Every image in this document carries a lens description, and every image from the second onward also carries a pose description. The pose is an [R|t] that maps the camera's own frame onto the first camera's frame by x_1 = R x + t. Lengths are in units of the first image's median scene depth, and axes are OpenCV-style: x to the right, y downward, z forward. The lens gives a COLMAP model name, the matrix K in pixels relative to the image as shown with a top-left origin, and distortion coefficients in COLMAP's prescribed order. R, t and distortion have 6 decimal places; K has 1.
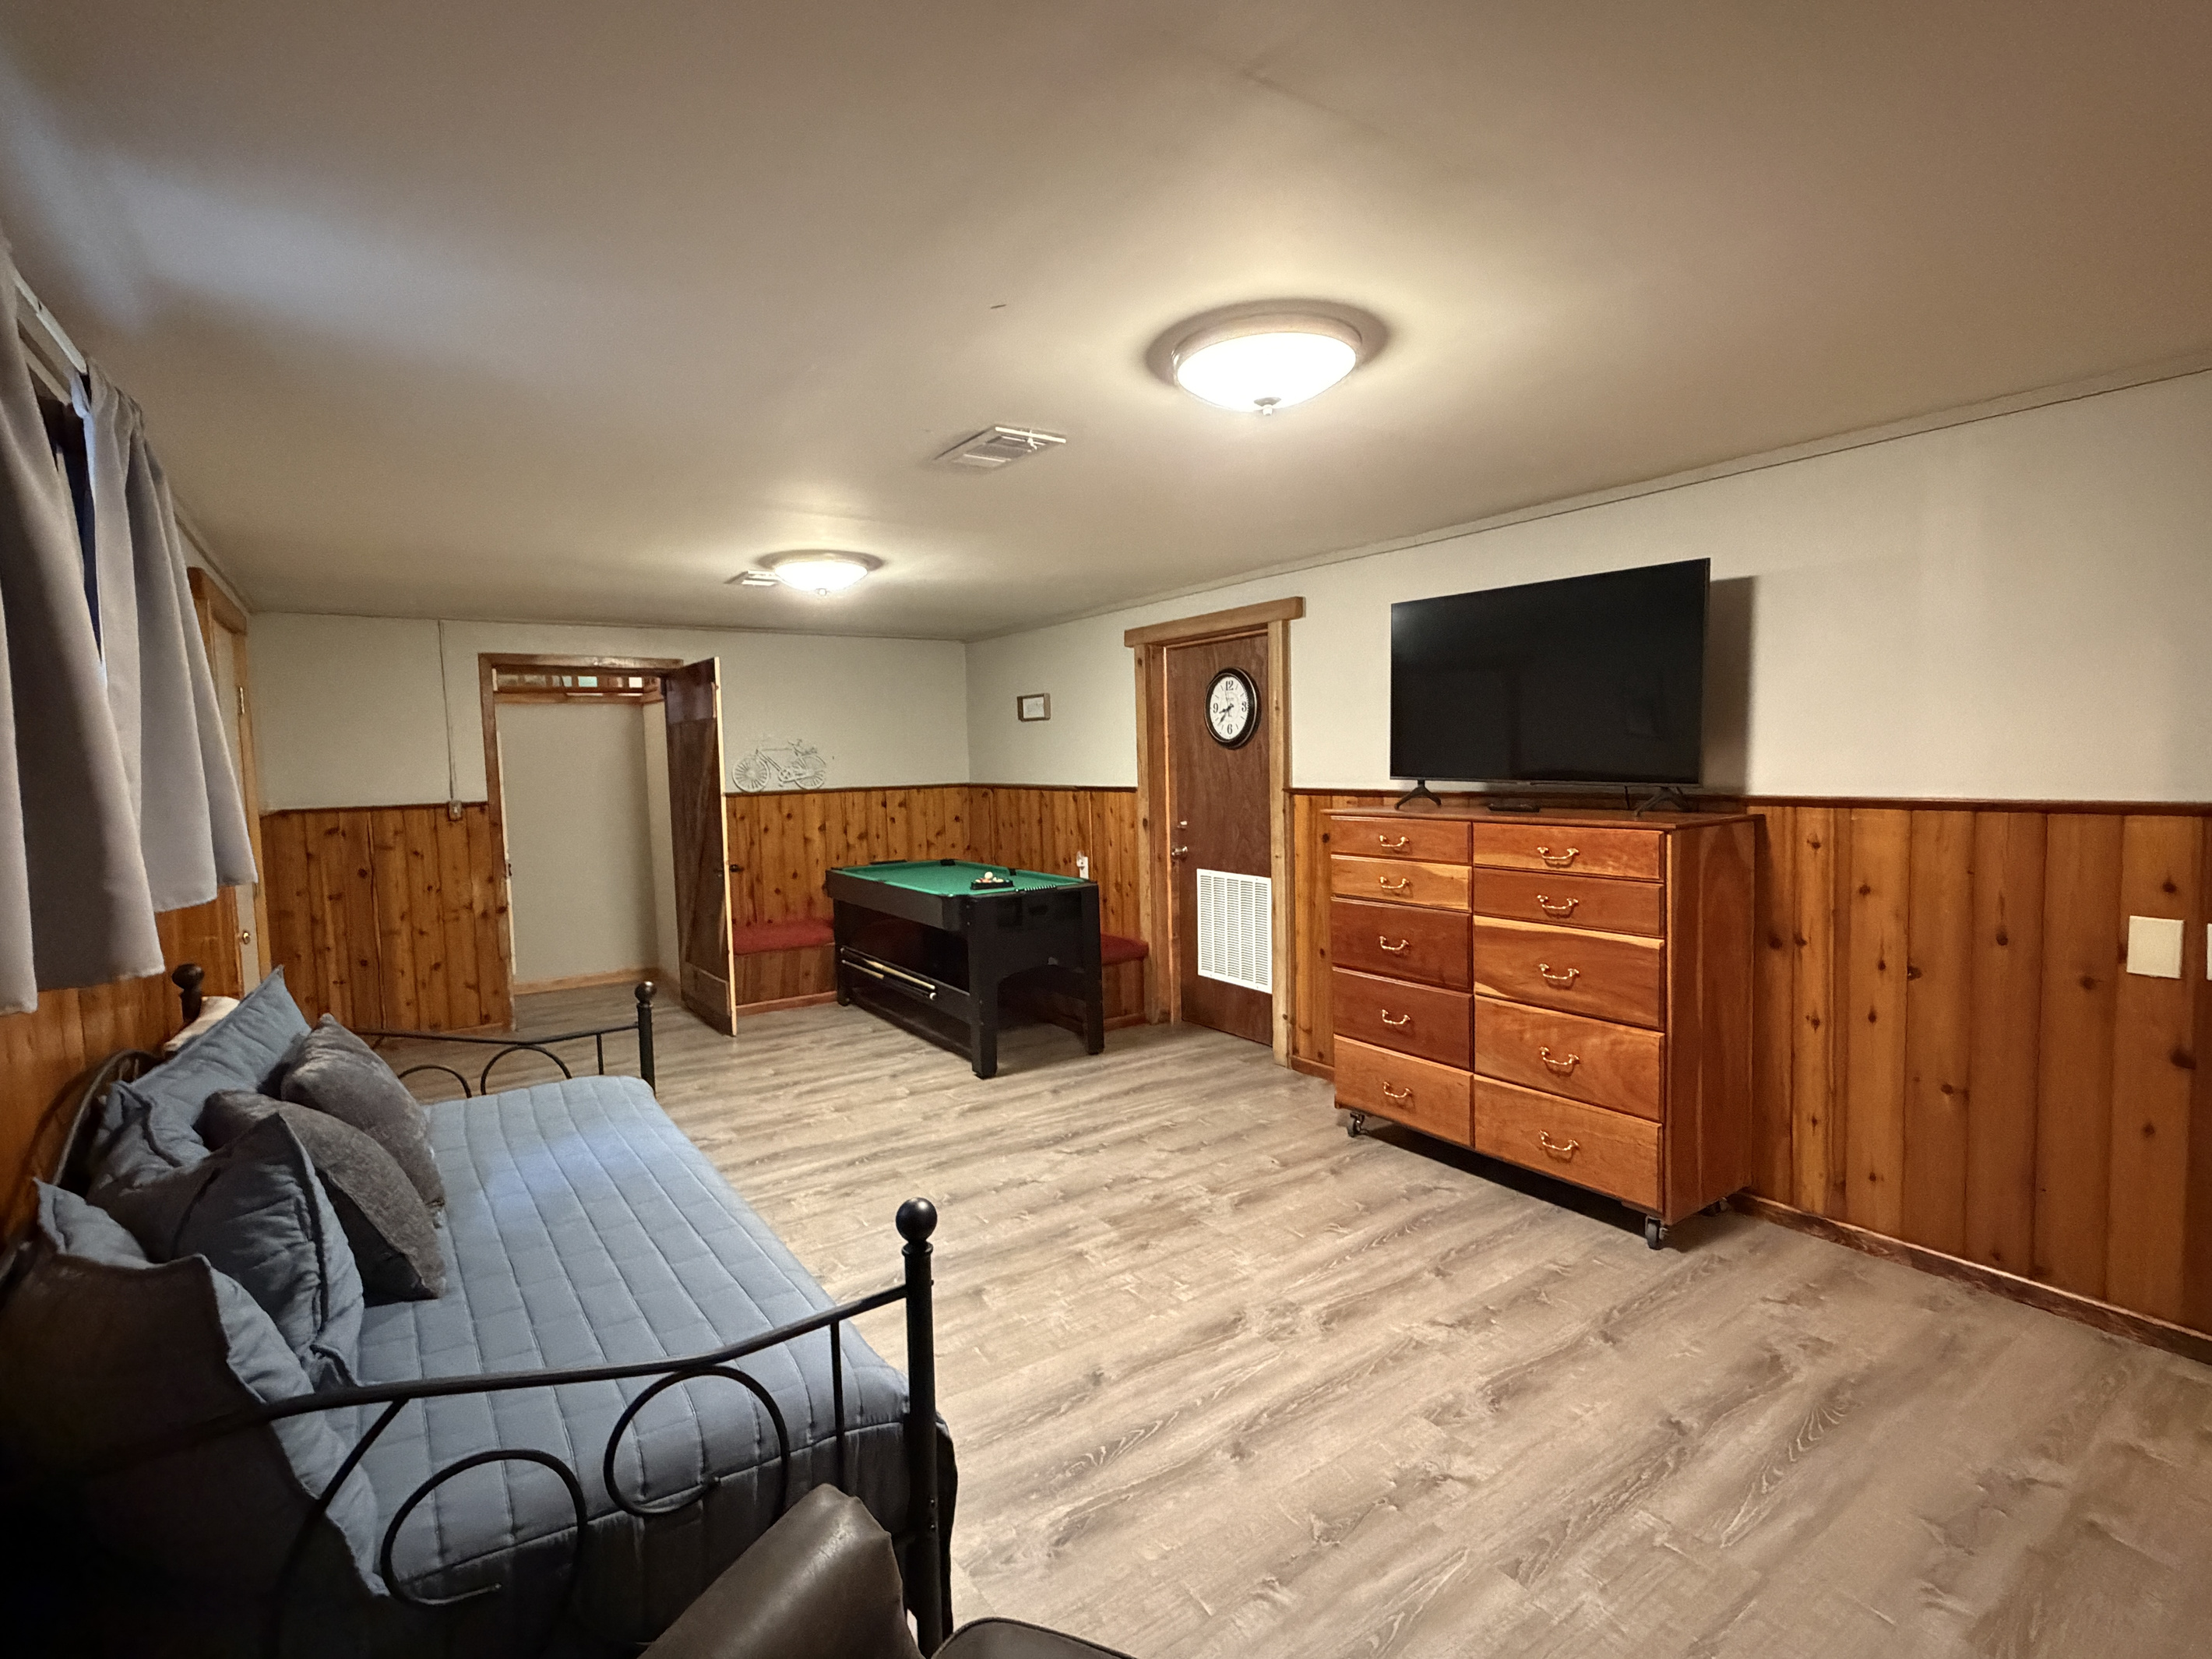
lens RADIAL K [[1043.5, 0, 1134.9], [0, 1043.5, 780.4], [0, 0, 1]] dist [0.004688, -0.001953]
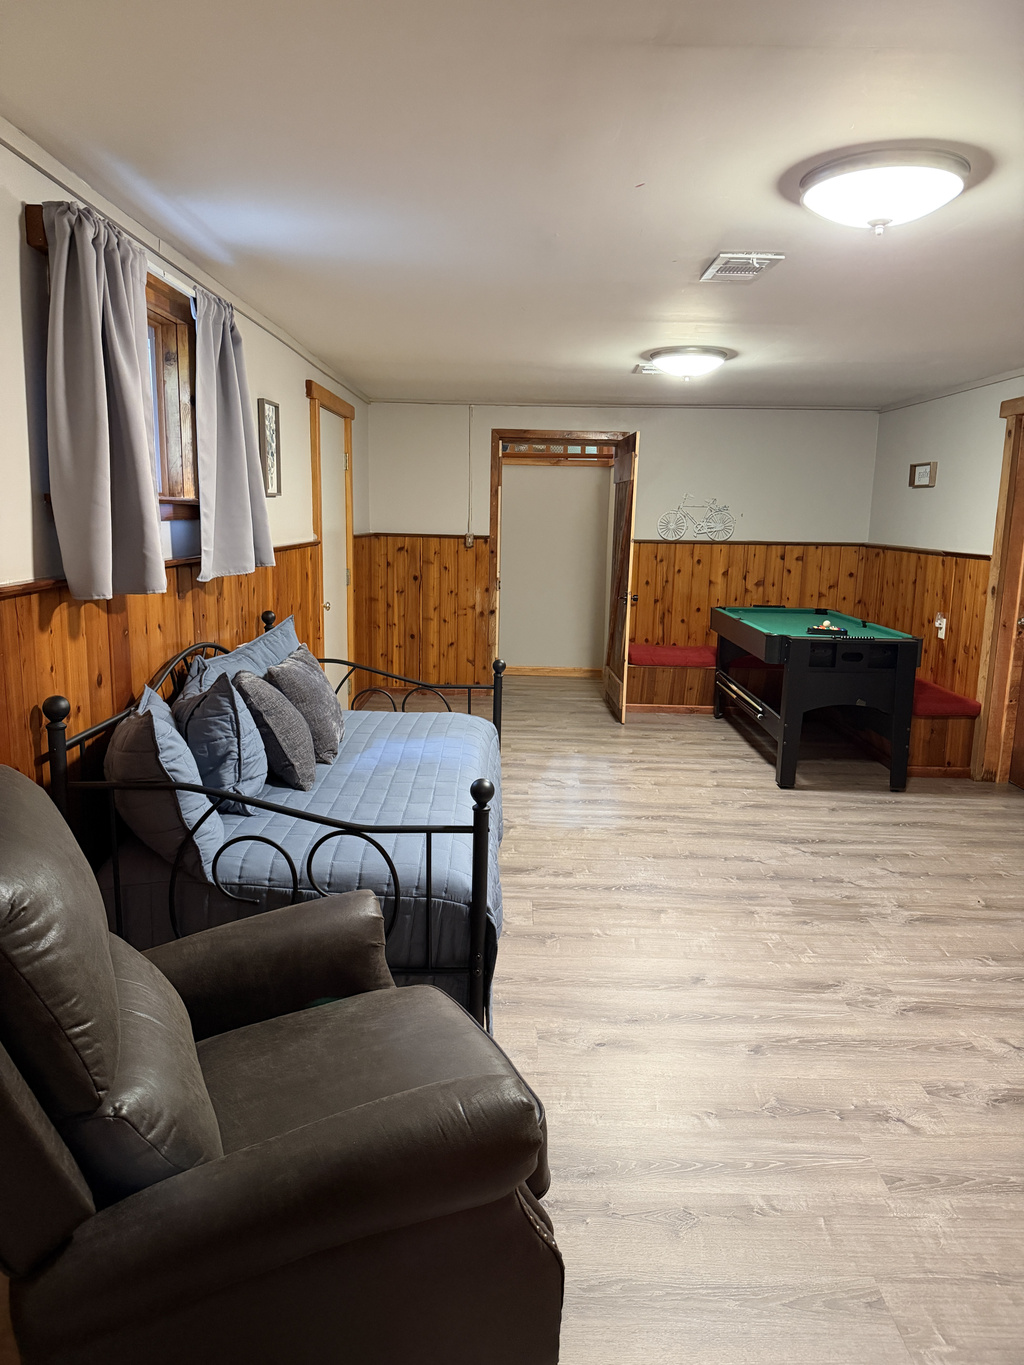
lens RADIAL K [[968.5, 0, 537.3], [0, 968.5, 636.5], [0, 0, 1]] dist [0.077362, -0.109752]
pose [[0.818785, 0.113072, -0.562856, 0.216132], [-0.056206, 0.991491, 0.117418, -0.002252], [0.571343, -0.064504, 0.818173, -0.058433]]
